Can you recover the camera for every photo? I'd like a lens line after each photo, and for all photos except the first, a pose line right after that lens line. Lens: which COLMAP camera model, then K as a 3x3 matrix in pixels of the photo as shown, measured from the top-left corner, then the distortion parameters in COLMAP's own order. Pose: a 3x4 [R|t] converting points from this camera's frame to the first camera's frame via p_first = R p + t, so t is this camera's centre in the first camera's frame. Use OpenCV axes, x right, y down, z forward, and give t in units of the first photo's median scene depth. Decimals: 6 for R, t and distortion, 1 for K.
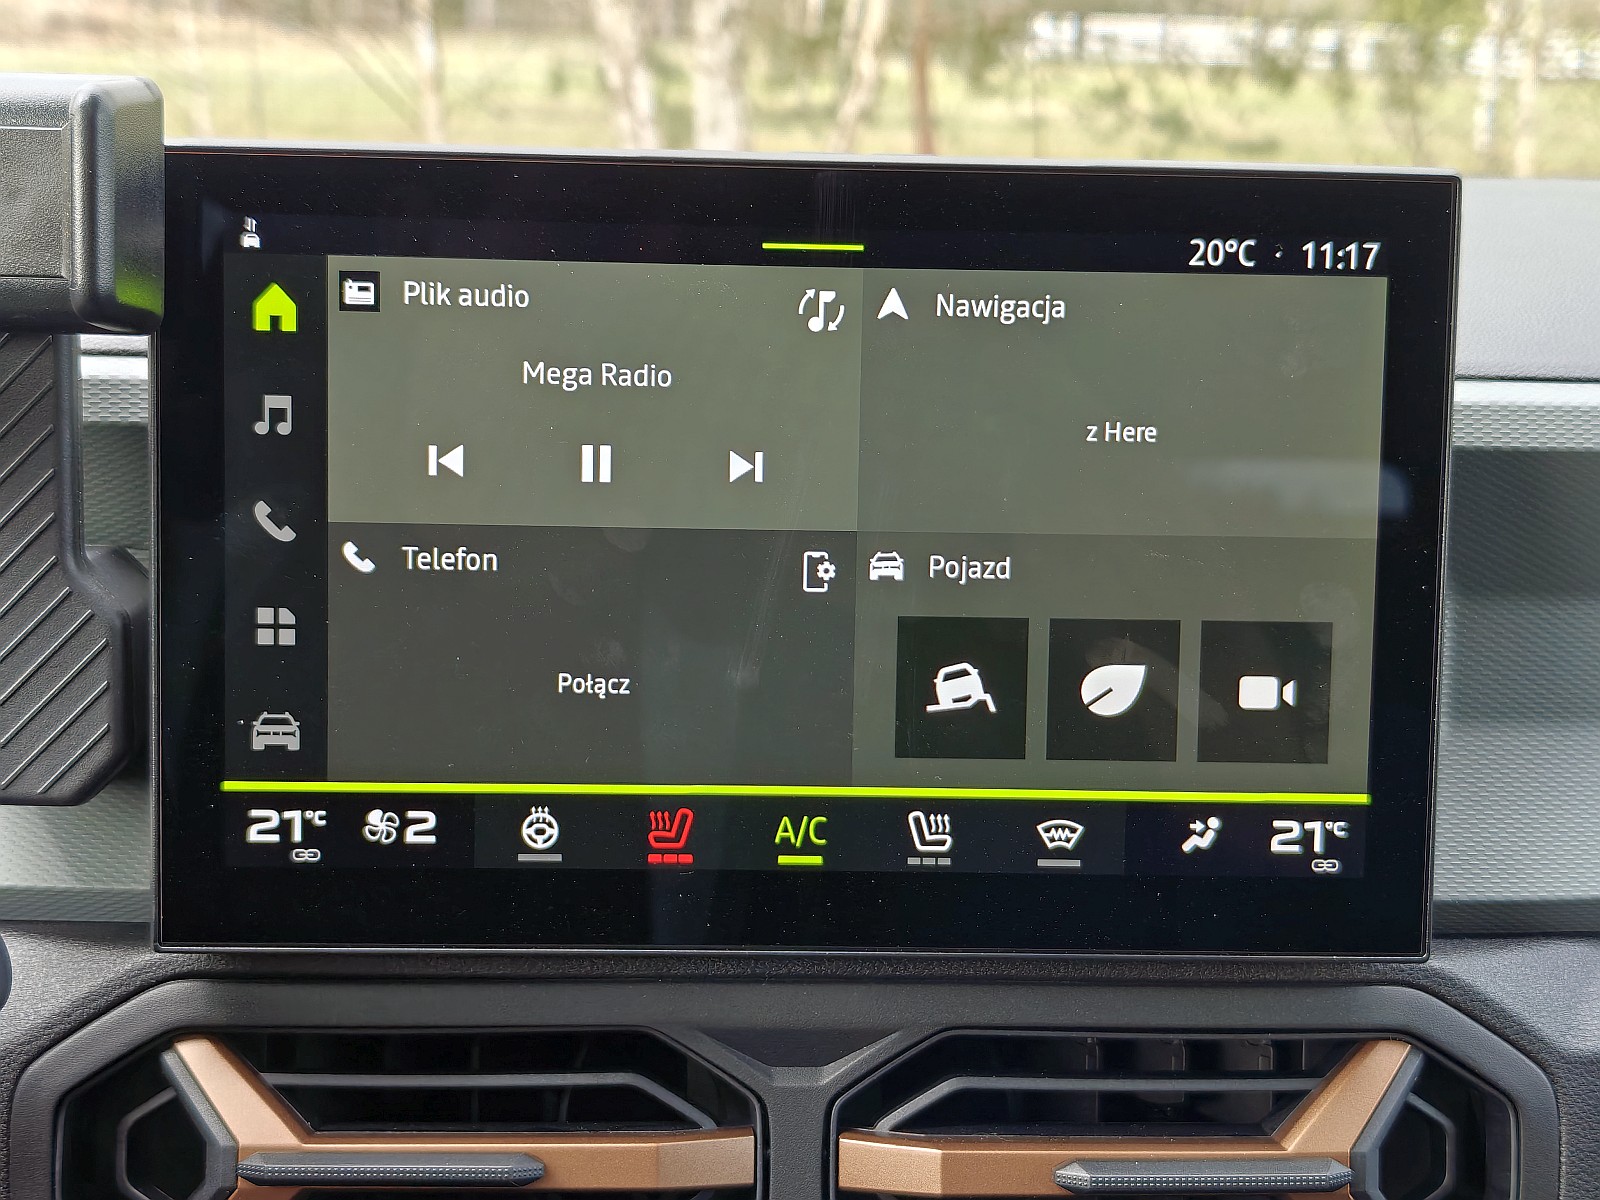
lens RADIAL K [[2316.0, 0, 791.1], [0, 2316.0, 583.4], [0, 0, 1]] dist [-0.020652, 0.000000]
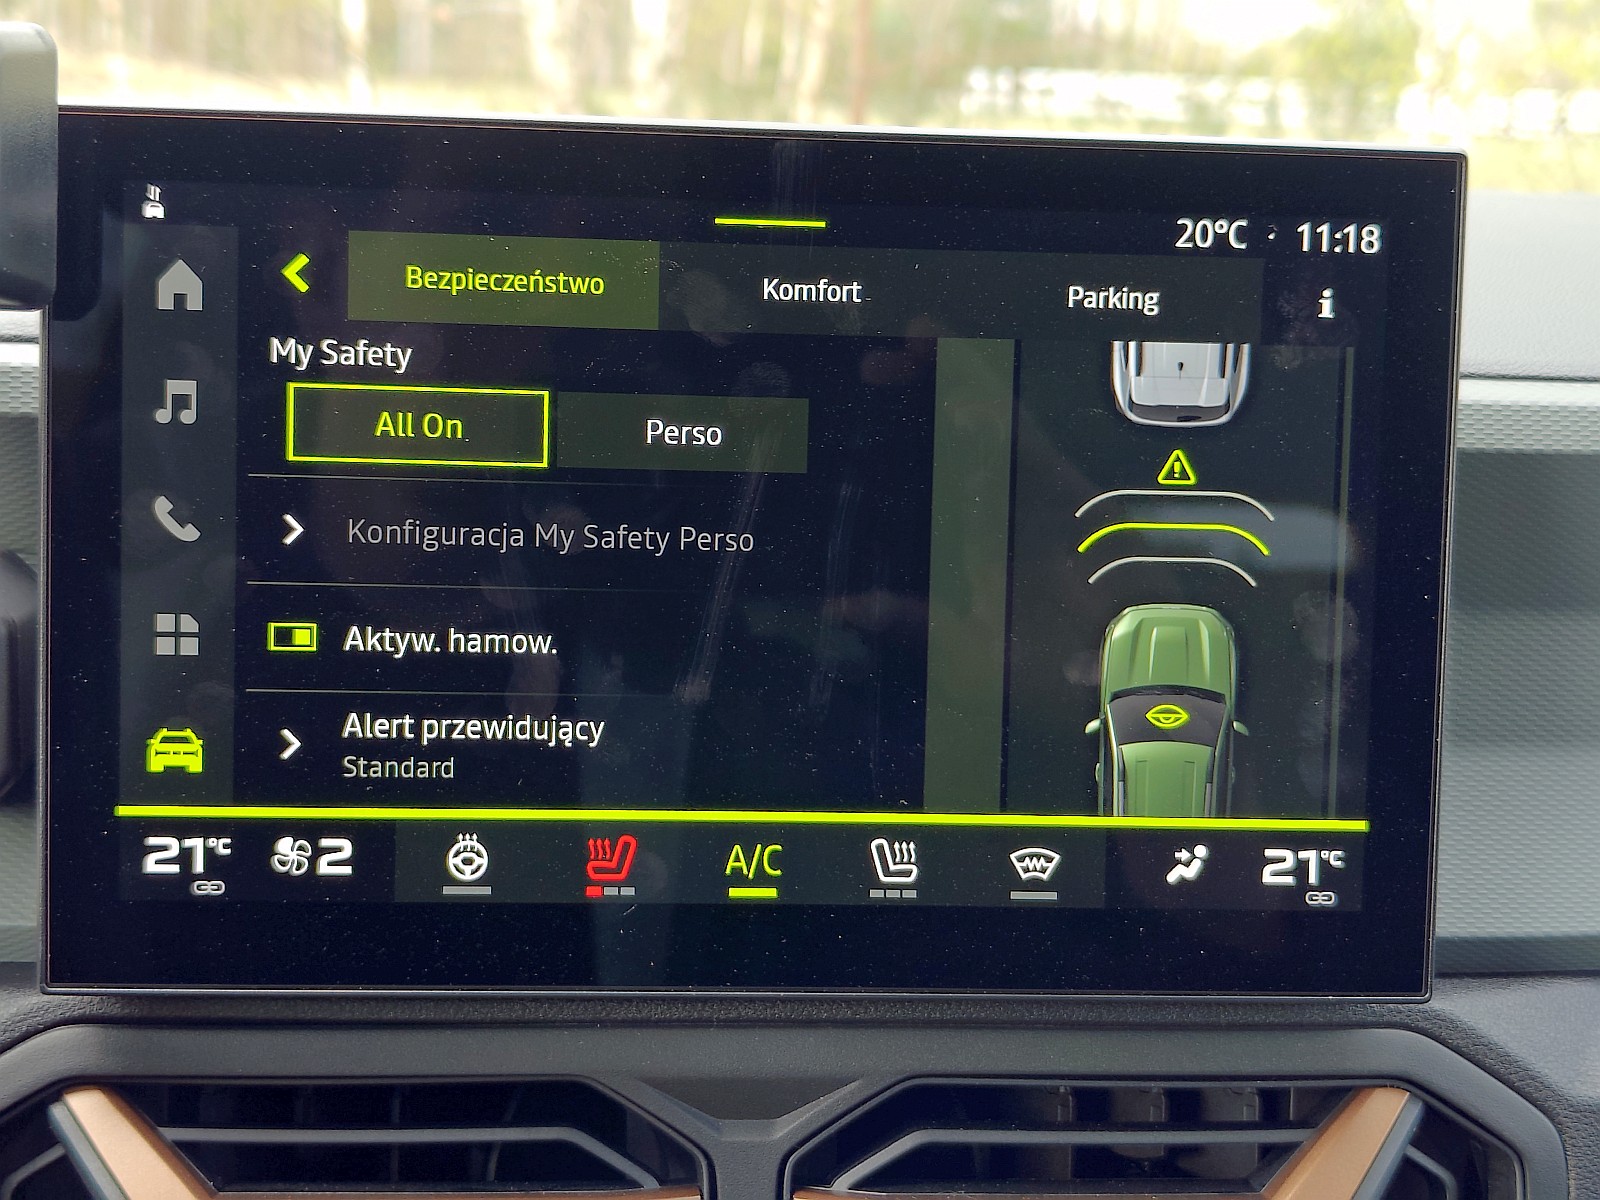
lens RADIAL K [[2316.0, 0, 809.0], [0, 2316.0, 586.3], [0, 0, 1]] dist [-0.020652, 0.000000]
pose [[0.999333, 0.004022, 0.036291, -0.007468], [-0.003254, 0.999770, -0.021195, 0.017679], [-0.036368, 0.021062, 0.999116, 0.081304]]
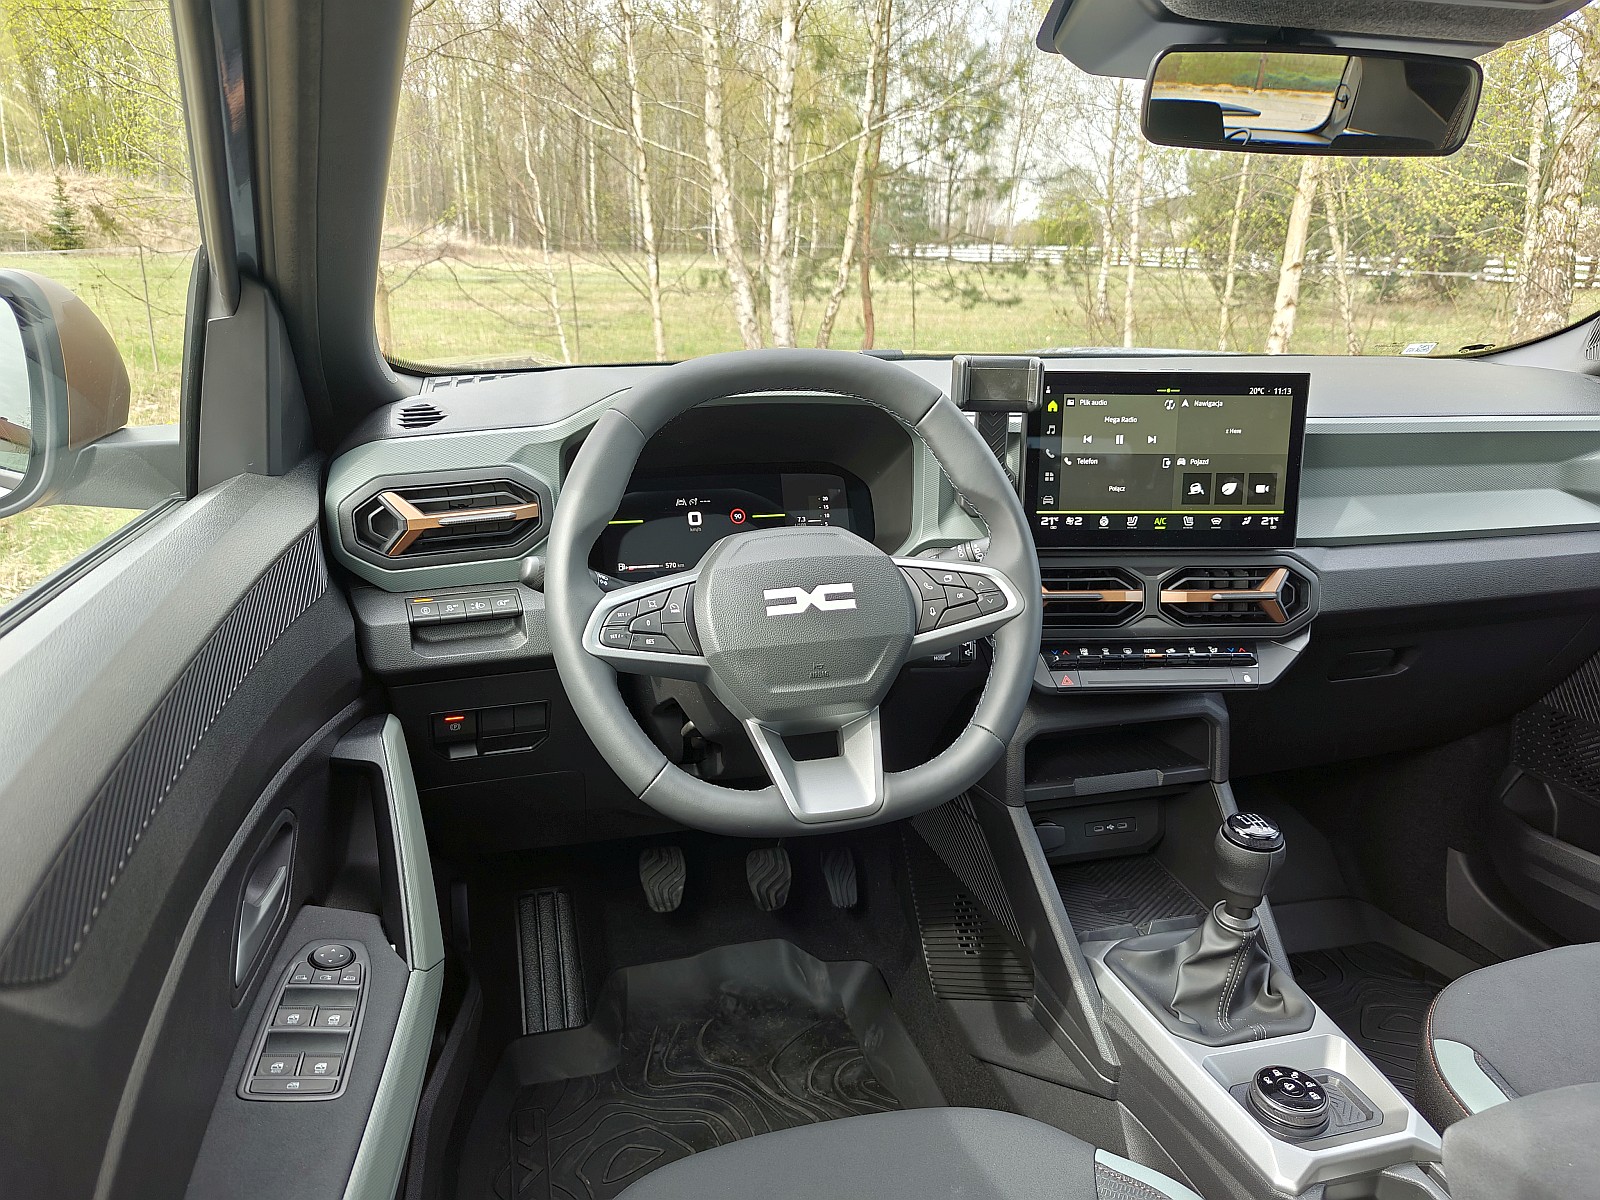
lens RADIAL K [[1126.6, 0, 745.2], [0, 1126.6, 615.8], [0, 0, 1]] dist [-0.017272, 0.007434]
pose [[0.999793, -0.016909, 0.011323, -0.831628], [0.015794, 0.995614, 0.092218, 0.075707], [-0.012833, -0.092020, 0.995674, -1.191202]]
